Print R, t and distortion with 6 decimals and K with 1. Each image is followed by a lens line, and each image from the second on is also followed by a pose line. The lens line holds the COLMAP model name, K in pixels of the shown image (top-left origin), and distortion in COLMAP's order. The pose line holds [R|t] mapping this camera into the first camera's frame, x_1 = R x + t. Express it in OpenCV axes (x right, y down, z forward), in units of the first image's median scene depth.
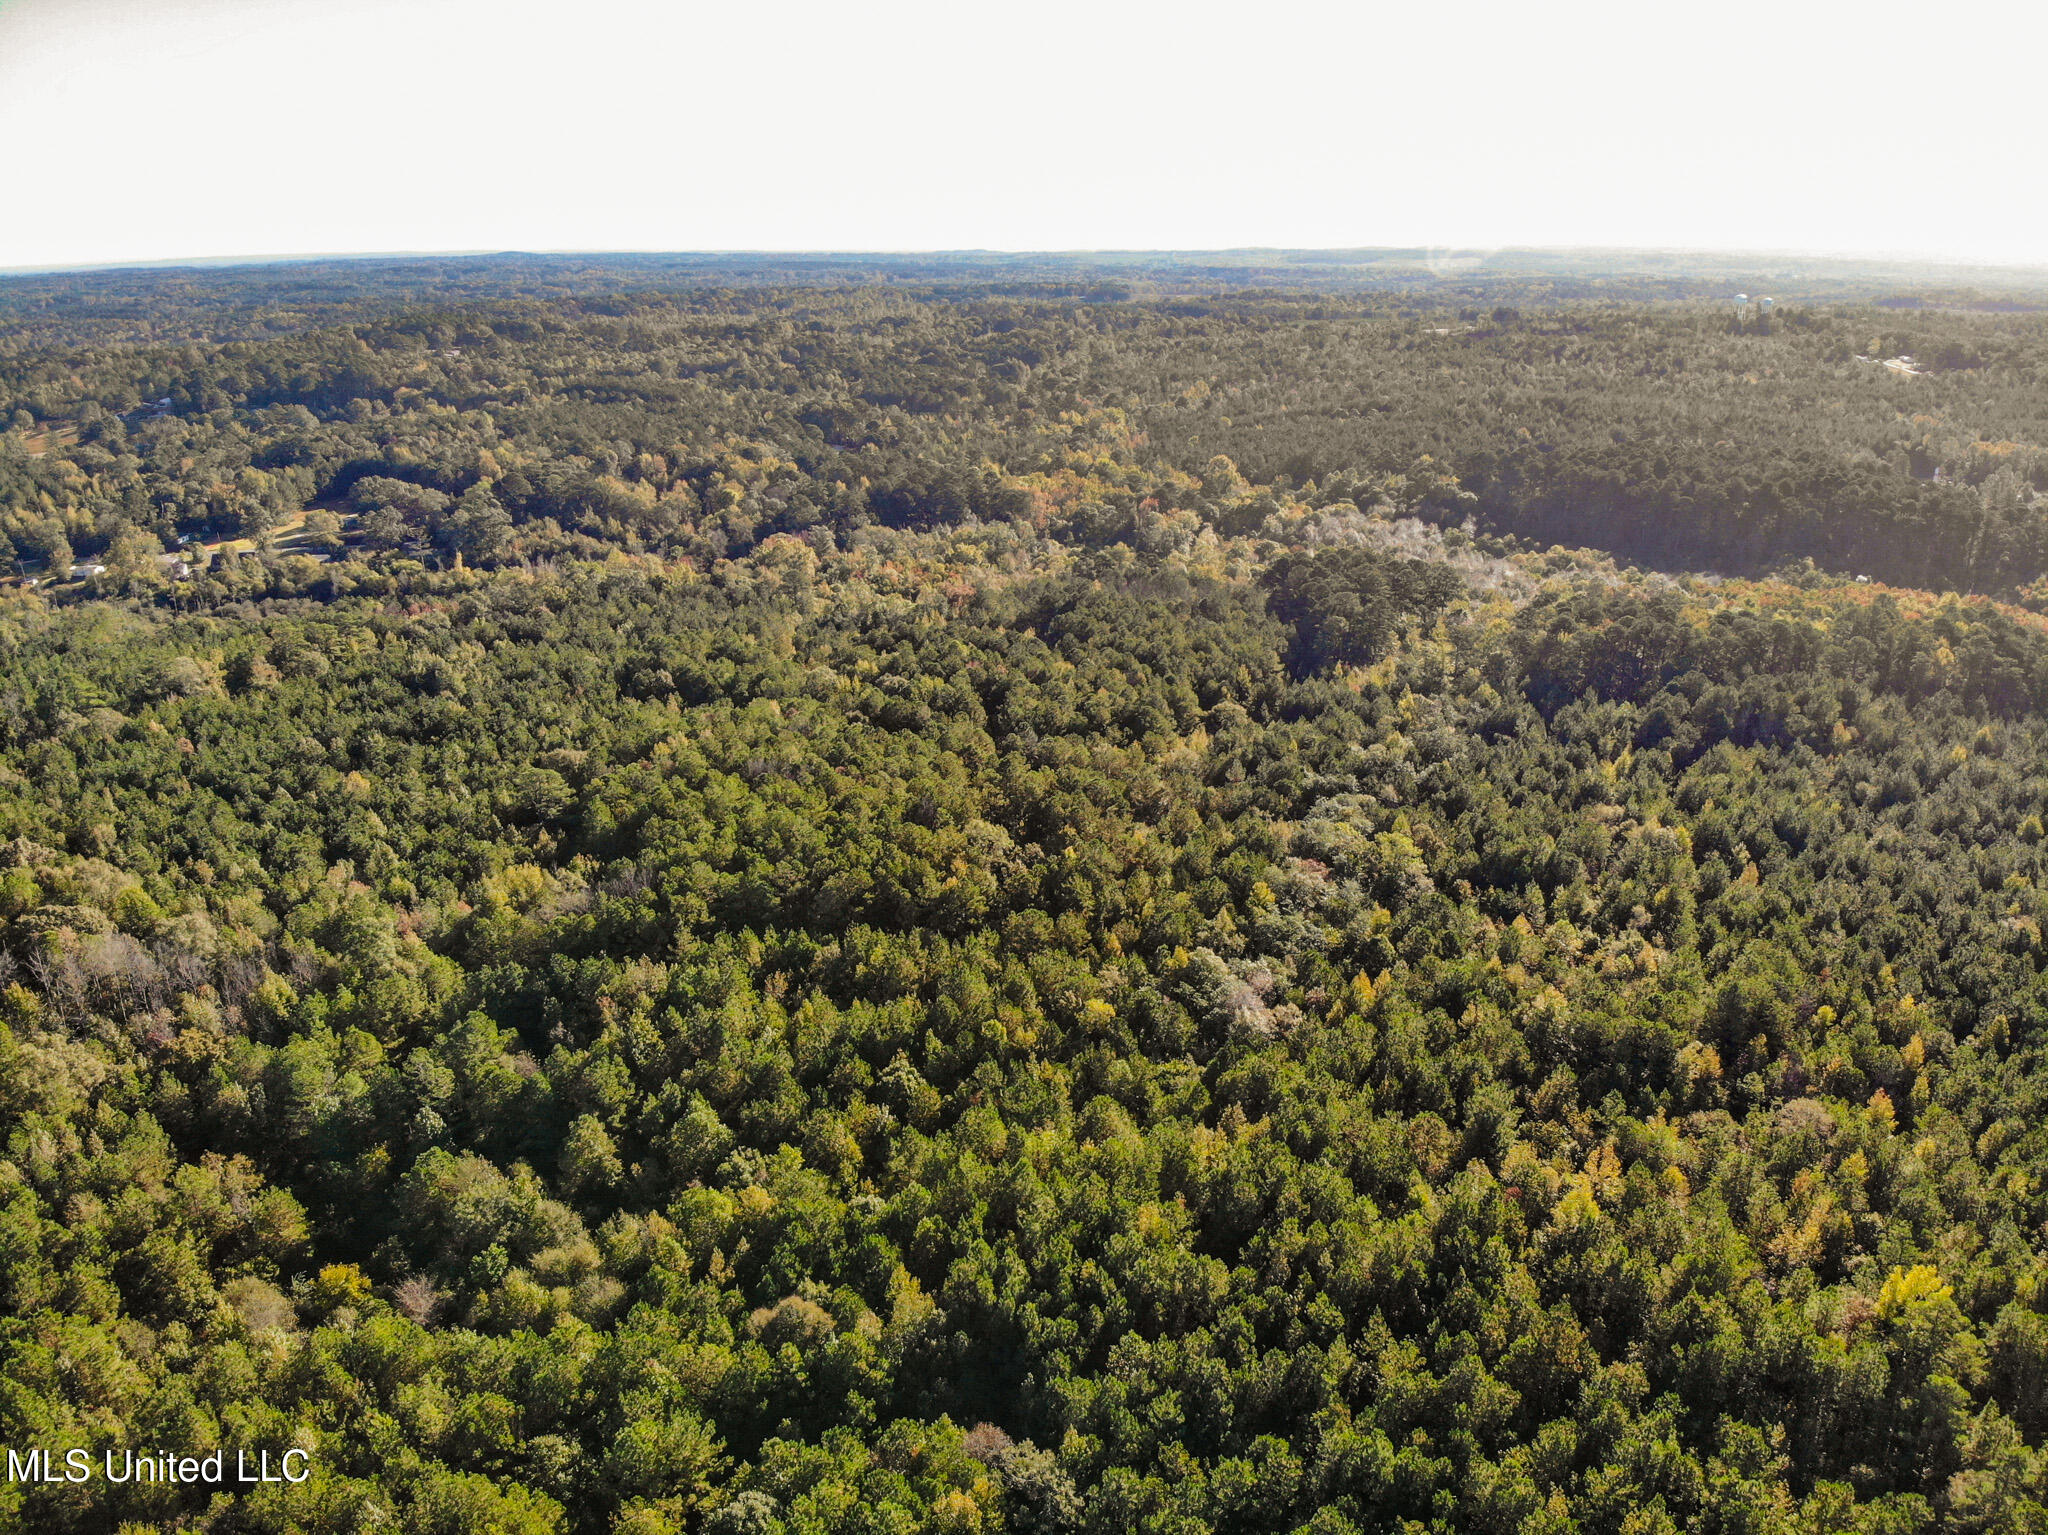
lens RADIAL K [[1501.1, 0, 1024.0], [0, 1501.1, 767.5], [0, 0, 1]] dist [0.046498, -0.157344]
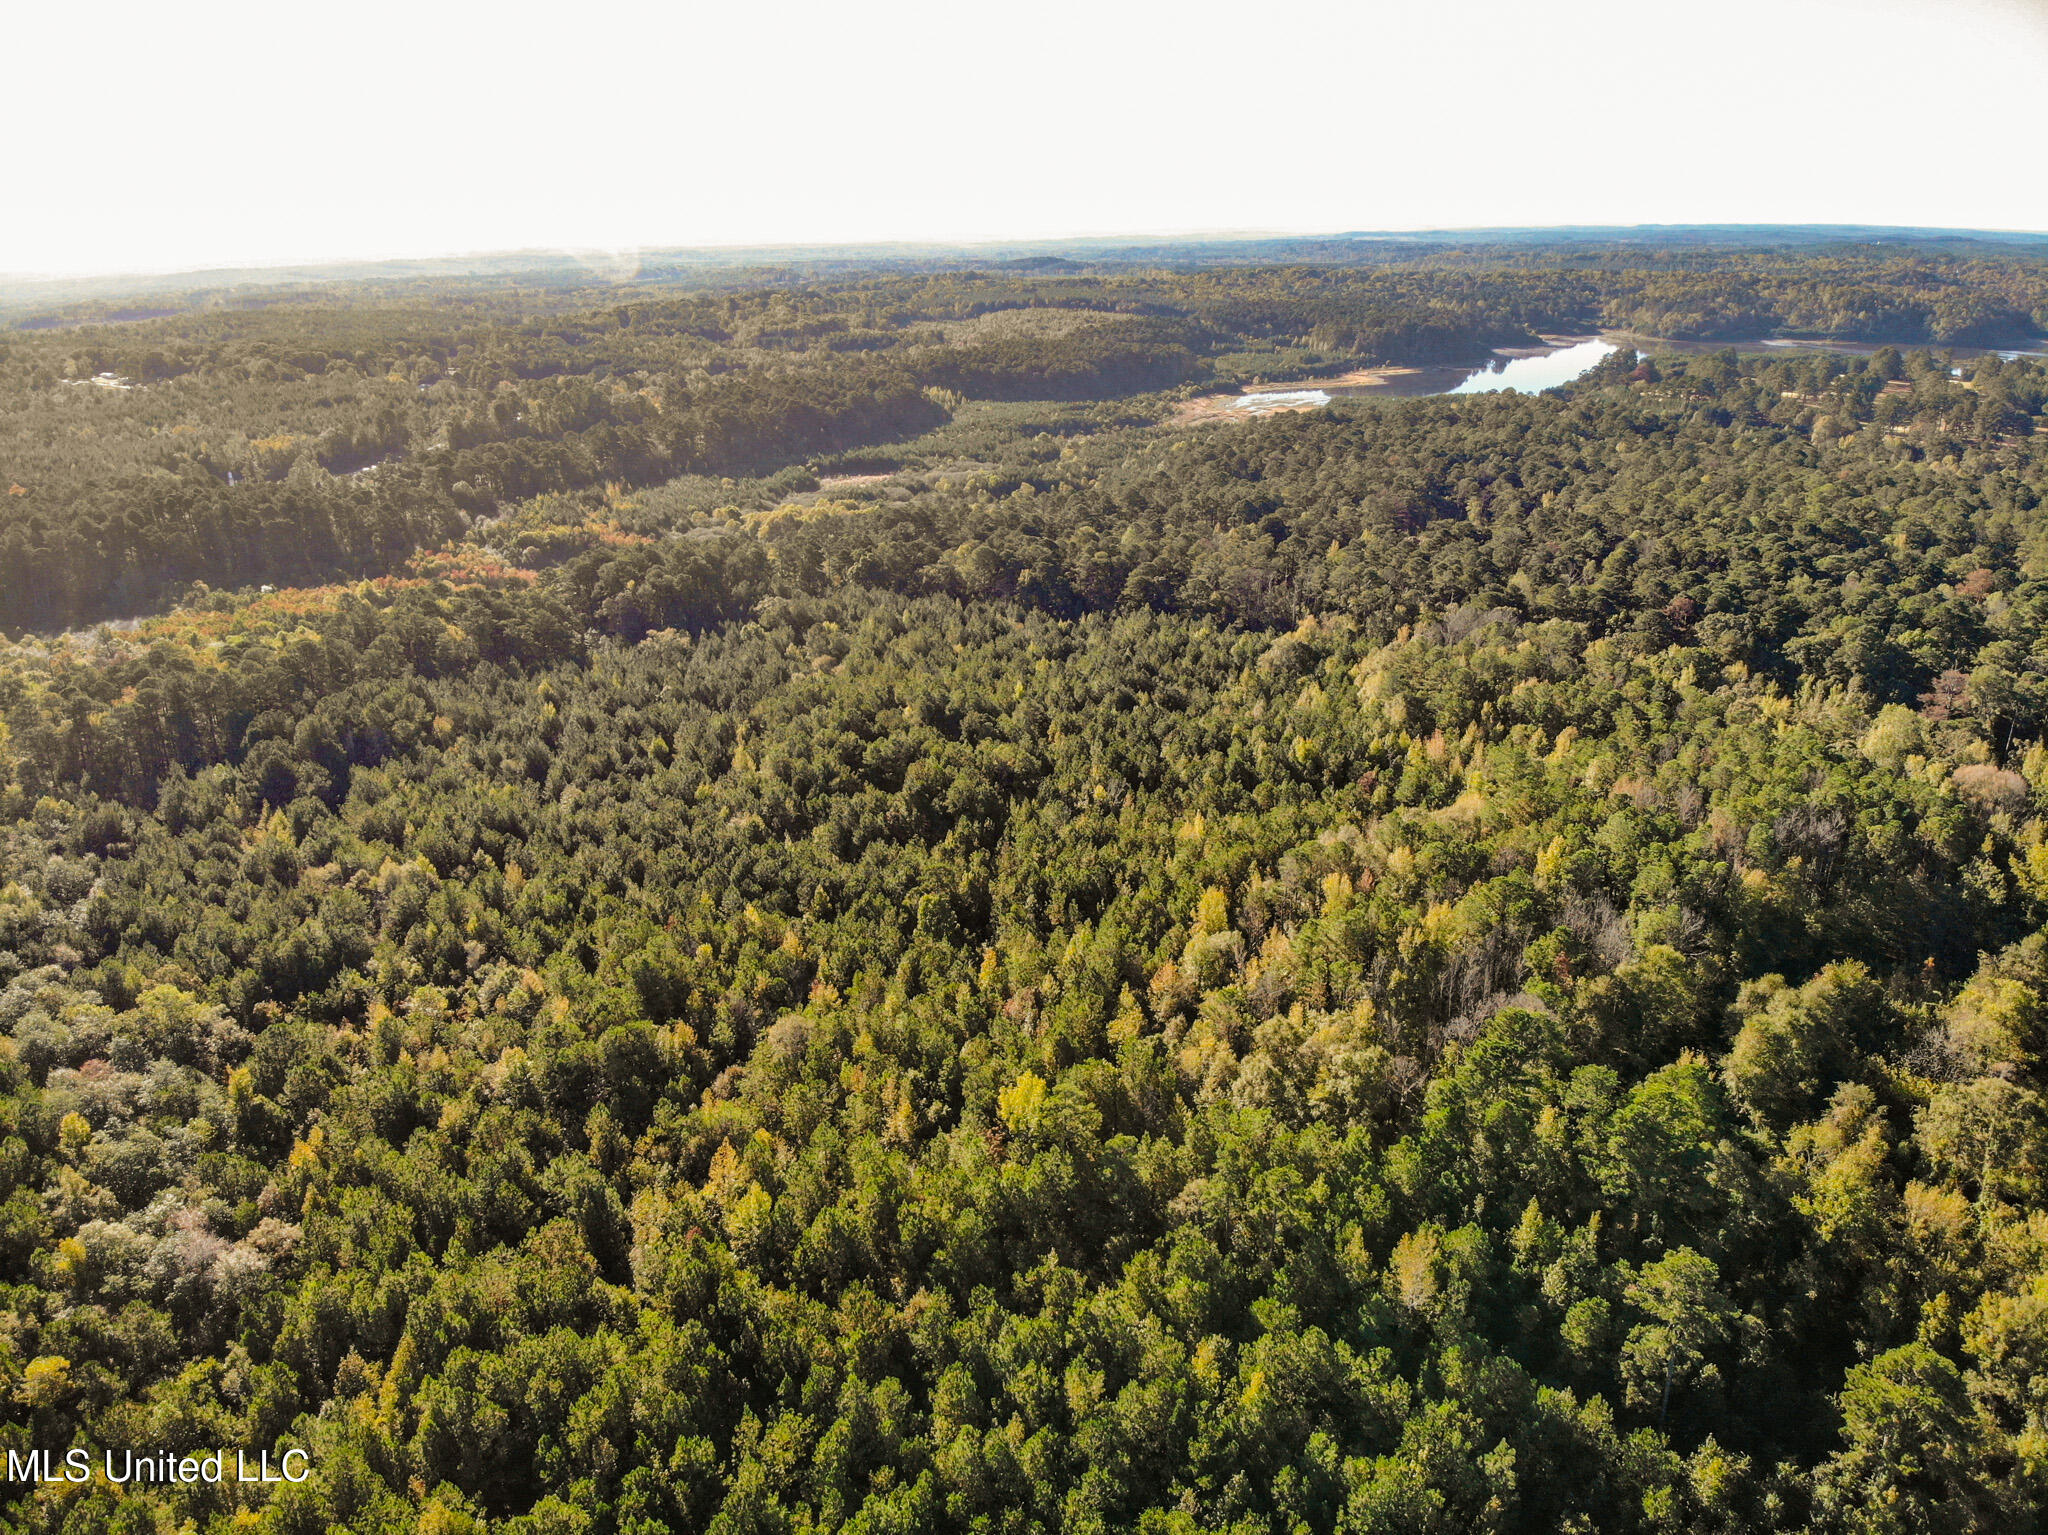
lens RADIAL K [[1501.1, 0, 1024.0], [0, 1501.1, 767.5], [0, 0, 1]] dist [0.046498, -0.157344]
pose [[0.452130, -0.309070, 0.836692, -0.200622], [0.315252, 0.932875, 0.174244, -0.067438], [-0.834382, 0.184988, 0.519216, 0.178409]]
